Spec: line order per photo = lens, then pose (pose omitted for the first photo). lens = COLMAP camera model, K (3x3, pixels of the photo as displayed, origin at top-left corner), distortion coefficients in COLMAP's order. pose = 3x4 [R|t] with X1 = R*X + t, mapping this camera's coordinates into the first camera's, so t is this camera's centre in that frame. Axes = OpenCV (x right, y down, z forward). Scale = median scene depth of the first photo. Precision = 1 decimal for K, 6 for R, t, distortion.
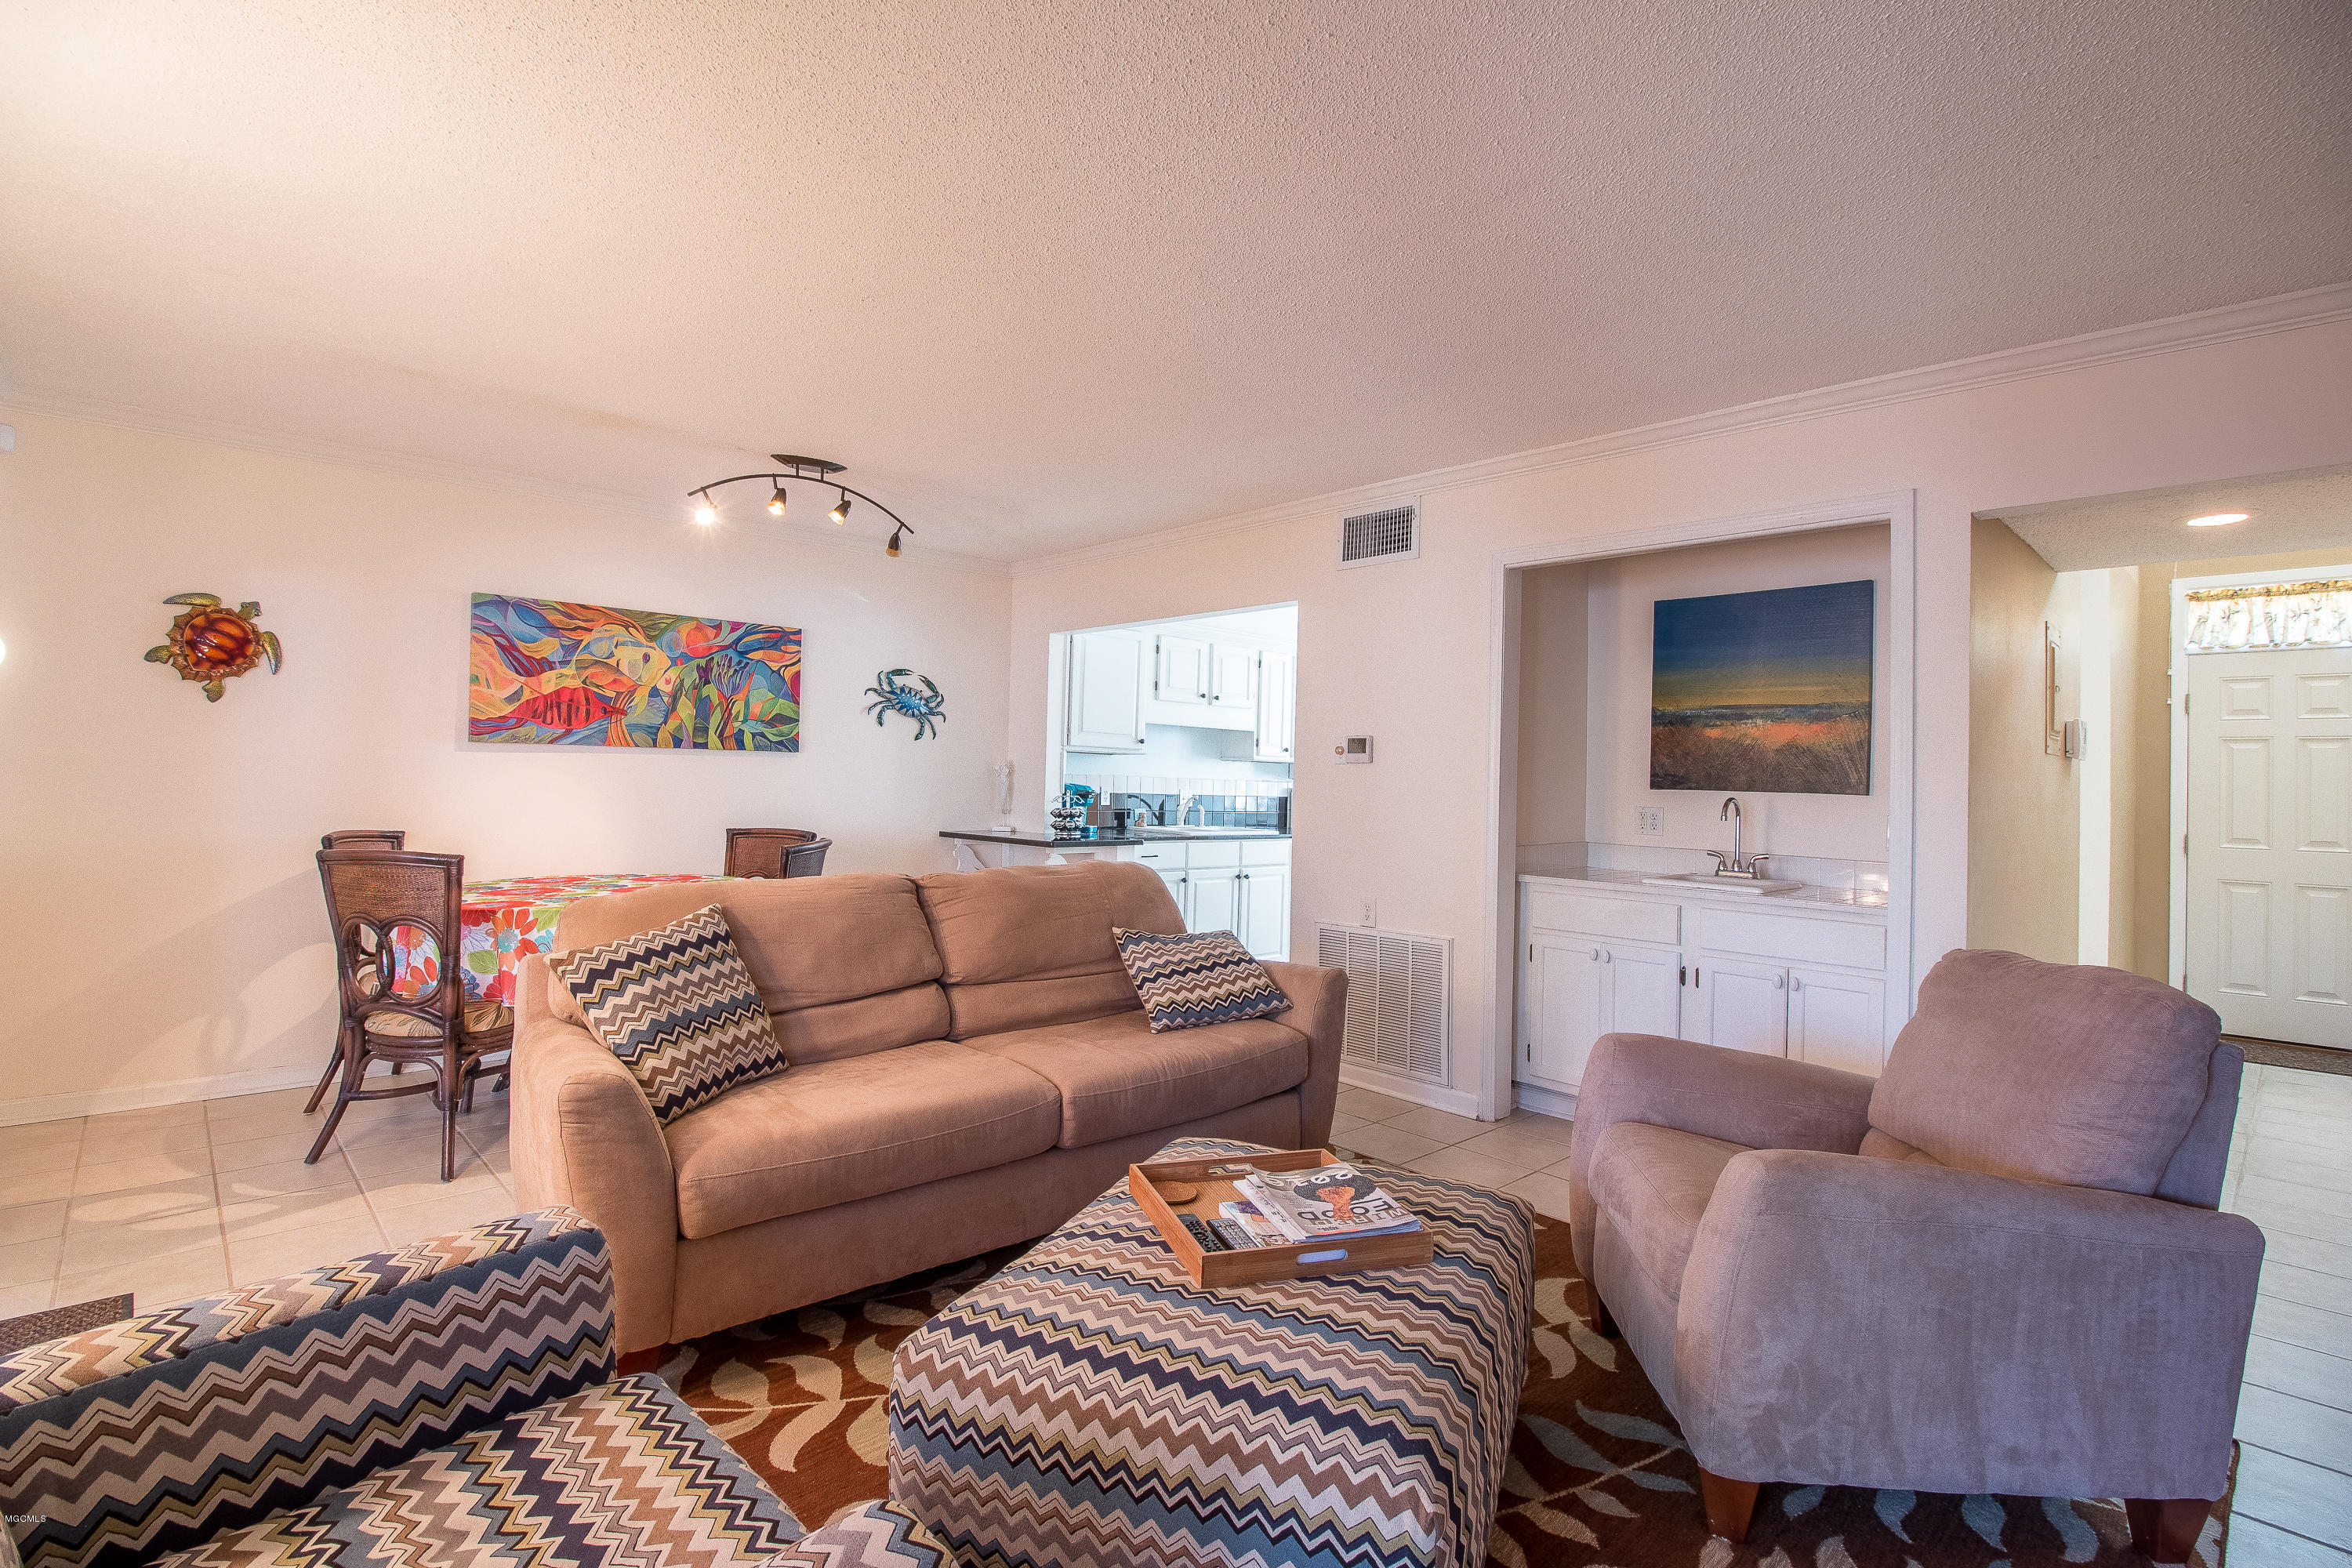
lens RADIAL K [[1085.5, 0, 1171.2], [0, 1085.5, 769.0], [0, 0, 1]] dist [-0.003626, -0.000600]
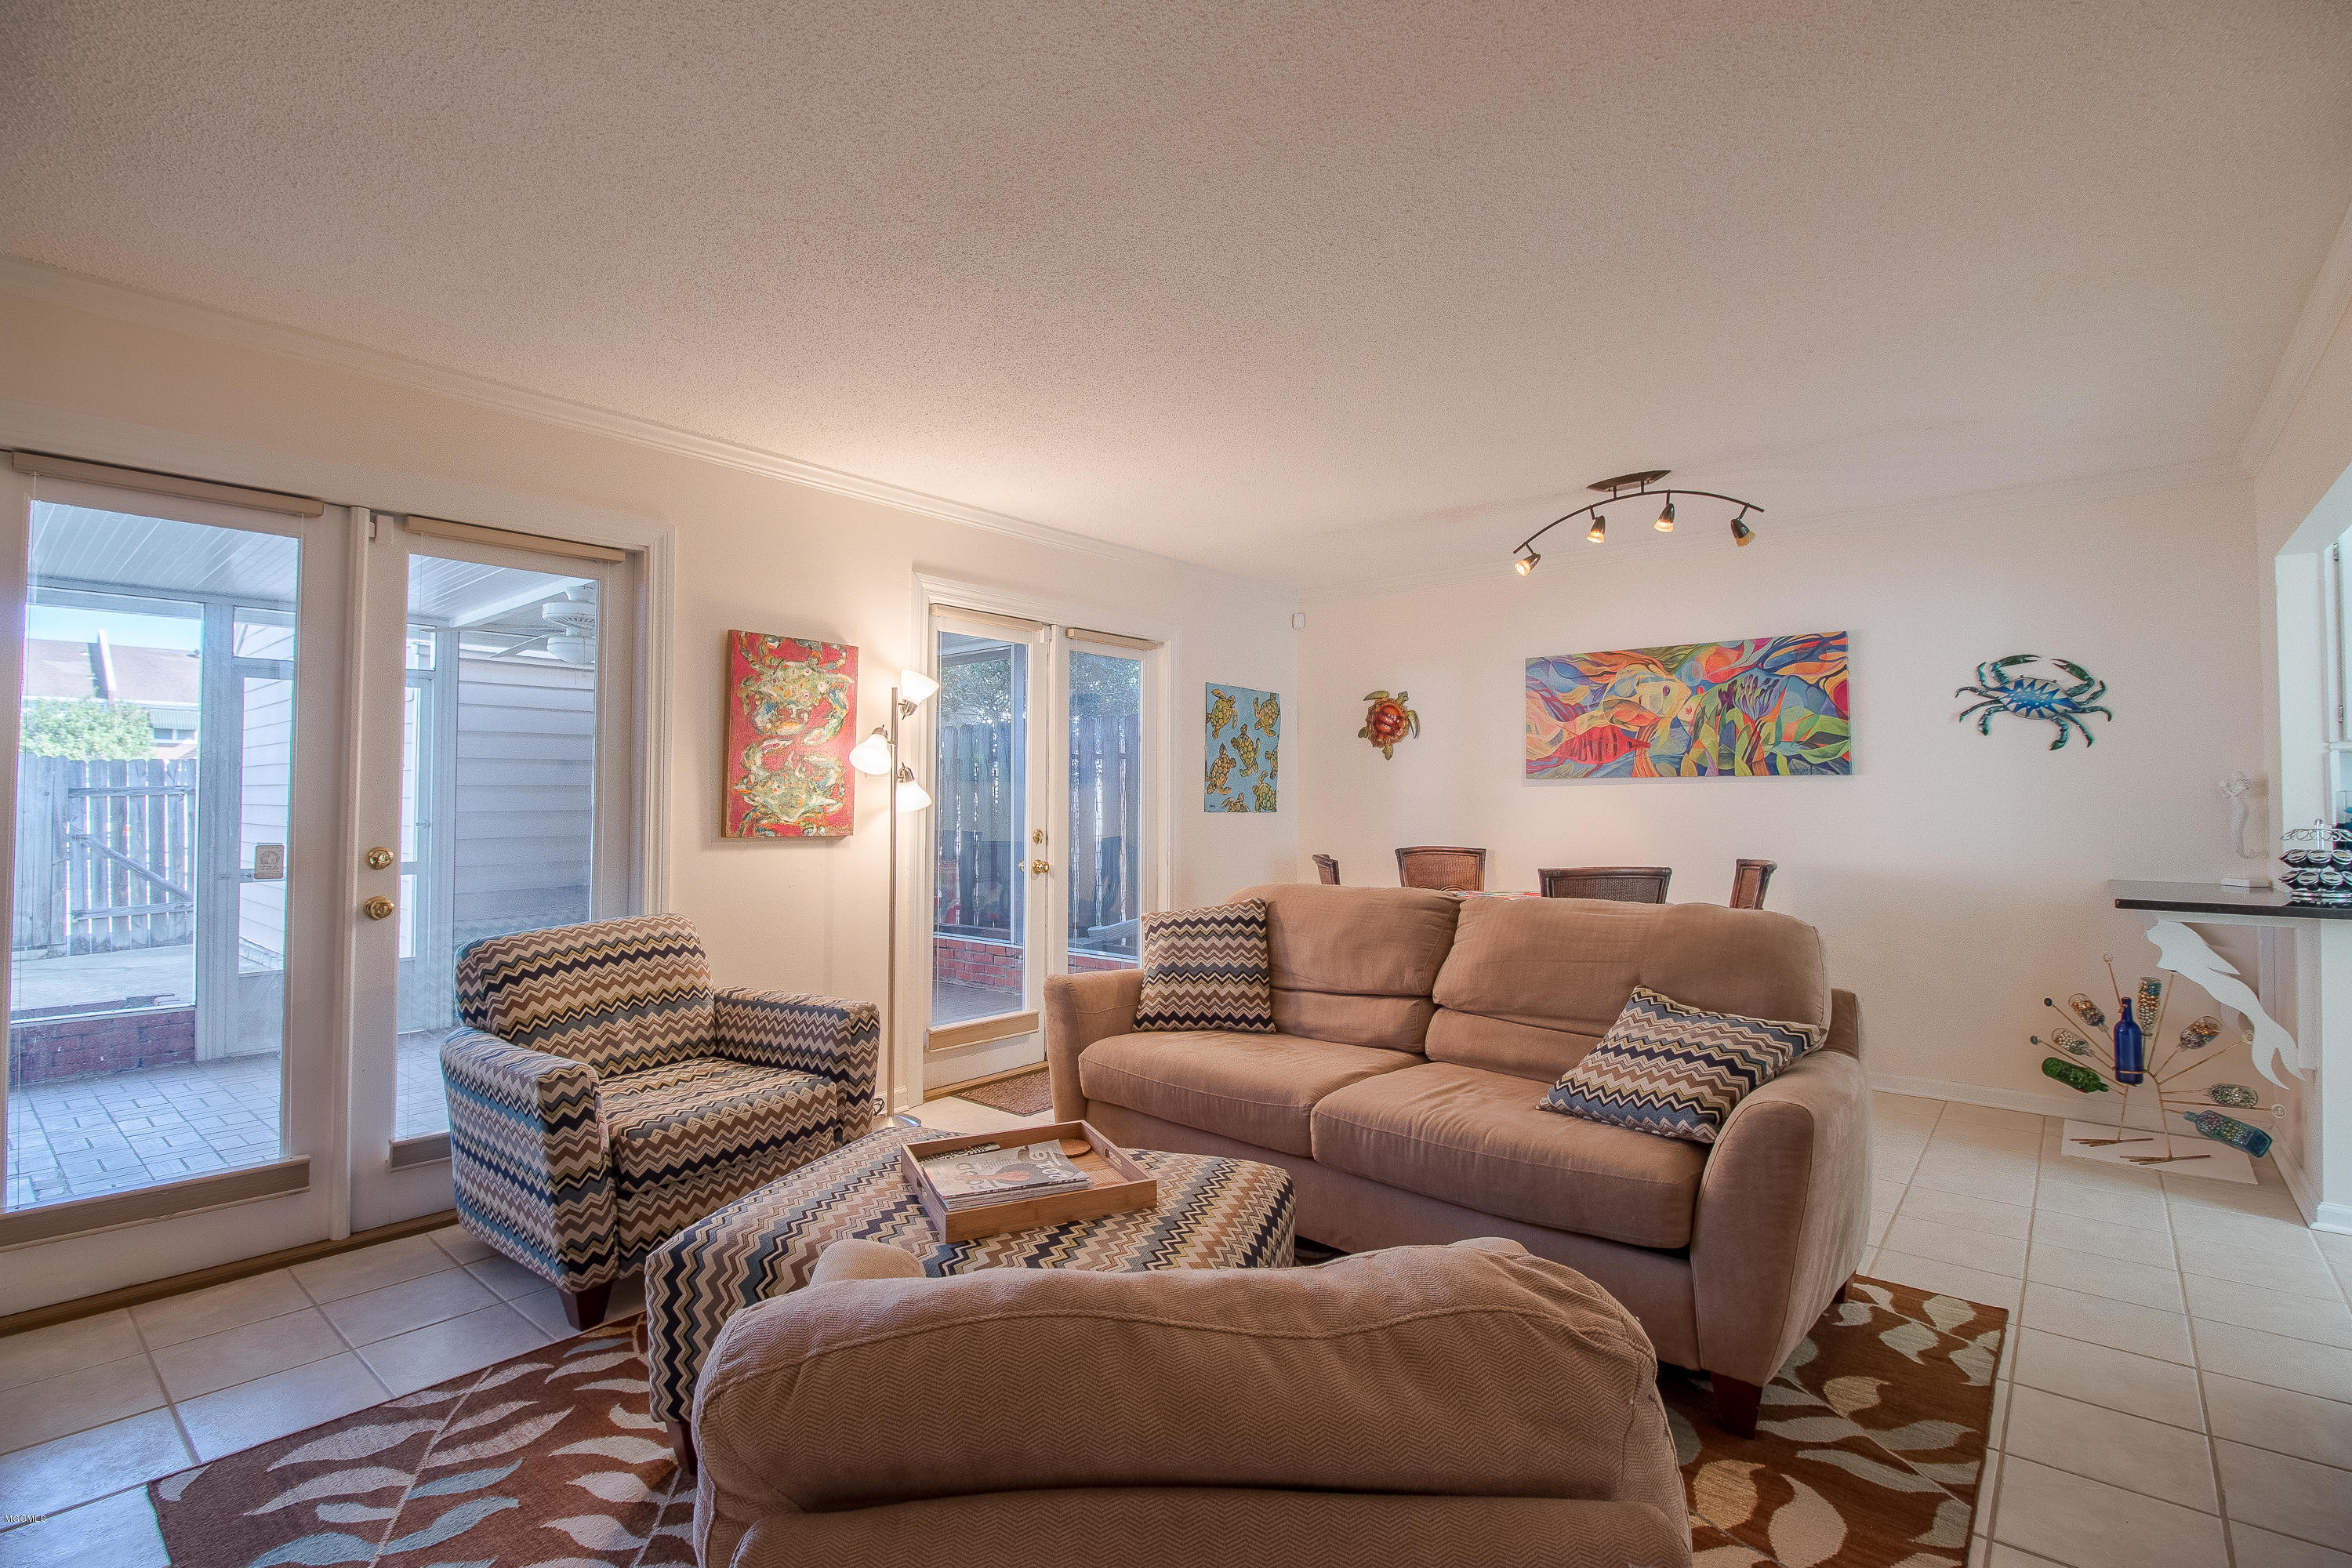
lens RADIAL K [[1085.5, 0, 1165.8], [0, 1085.5, 787.1], [0, 0, 1]] dist [-0.003626, -0.000600]
pose [[0.116937, -0.029724, -0.992694, 0.486621], [0.011888, 0.999522, -0.028528, 0.013725], [0.993068, -0.008465, 0.117235, 0.396862]]
